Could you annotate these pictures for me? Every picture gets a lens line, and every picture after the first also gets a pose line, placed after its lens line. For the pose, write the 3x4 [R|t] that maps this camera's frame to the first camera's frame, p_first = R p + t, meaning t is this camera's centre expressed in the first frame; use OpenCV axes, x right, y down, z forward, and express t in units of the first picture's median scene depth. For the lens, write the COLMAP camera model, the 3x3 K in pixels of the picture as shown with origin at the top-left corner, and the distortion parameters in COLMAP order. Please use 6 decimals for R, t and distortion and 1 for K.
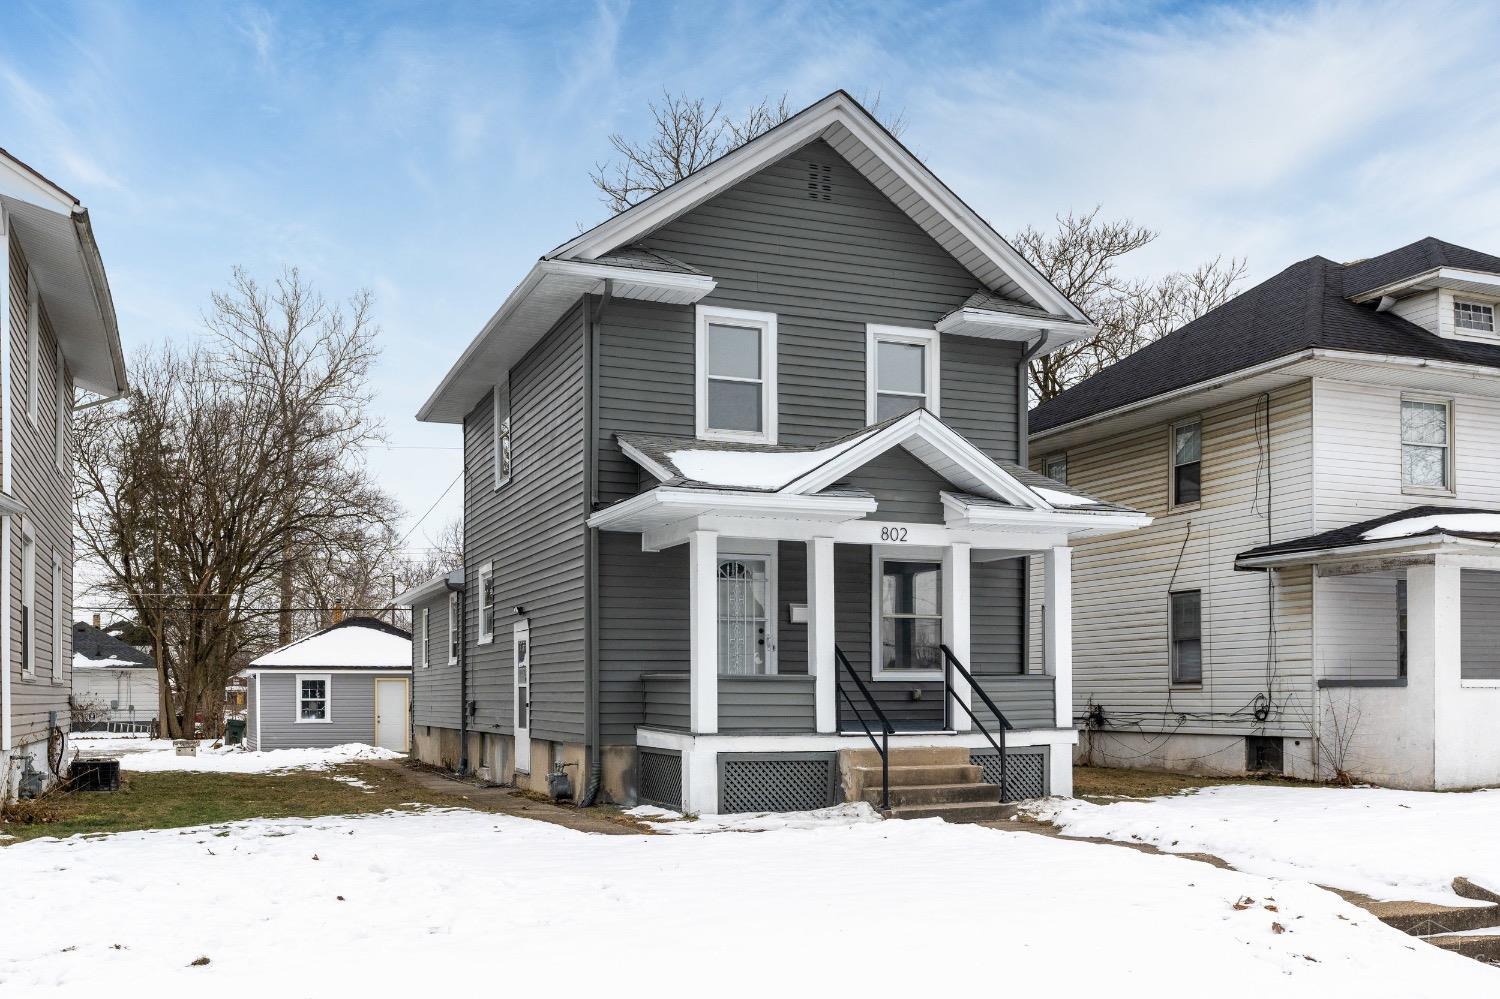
lens RADIAL K [[1351.4, 0, 749.0], [0, 1351.4, 615.2], [0, 0, 1]] dist [-0.000085, -0.000930]
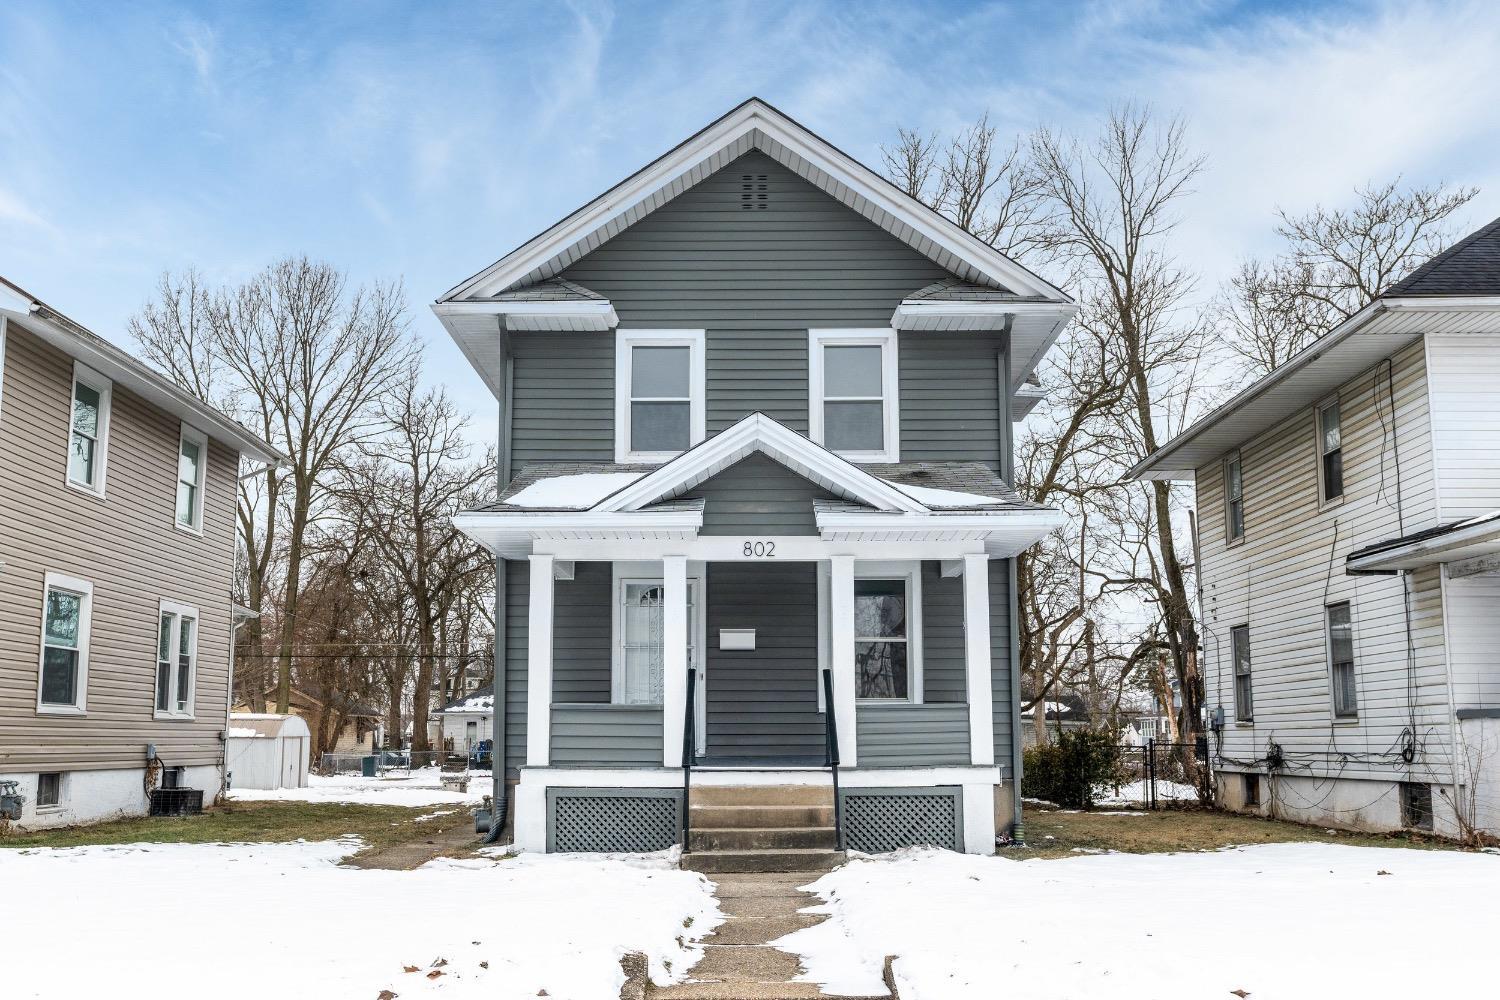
lens RADIAL K [[1341.0, 0, 750.0], [0, 1341.0, 500.0], [0, 0, 1]] dist [-0.000237, 0.004536]
pose [[0.928221, -0.063584, -0.366556, 0.378920], [0.020008, 0.992392, -0.121478, 0.015287], [0.371492, 0.105425, 0.922431, 0.131242]]
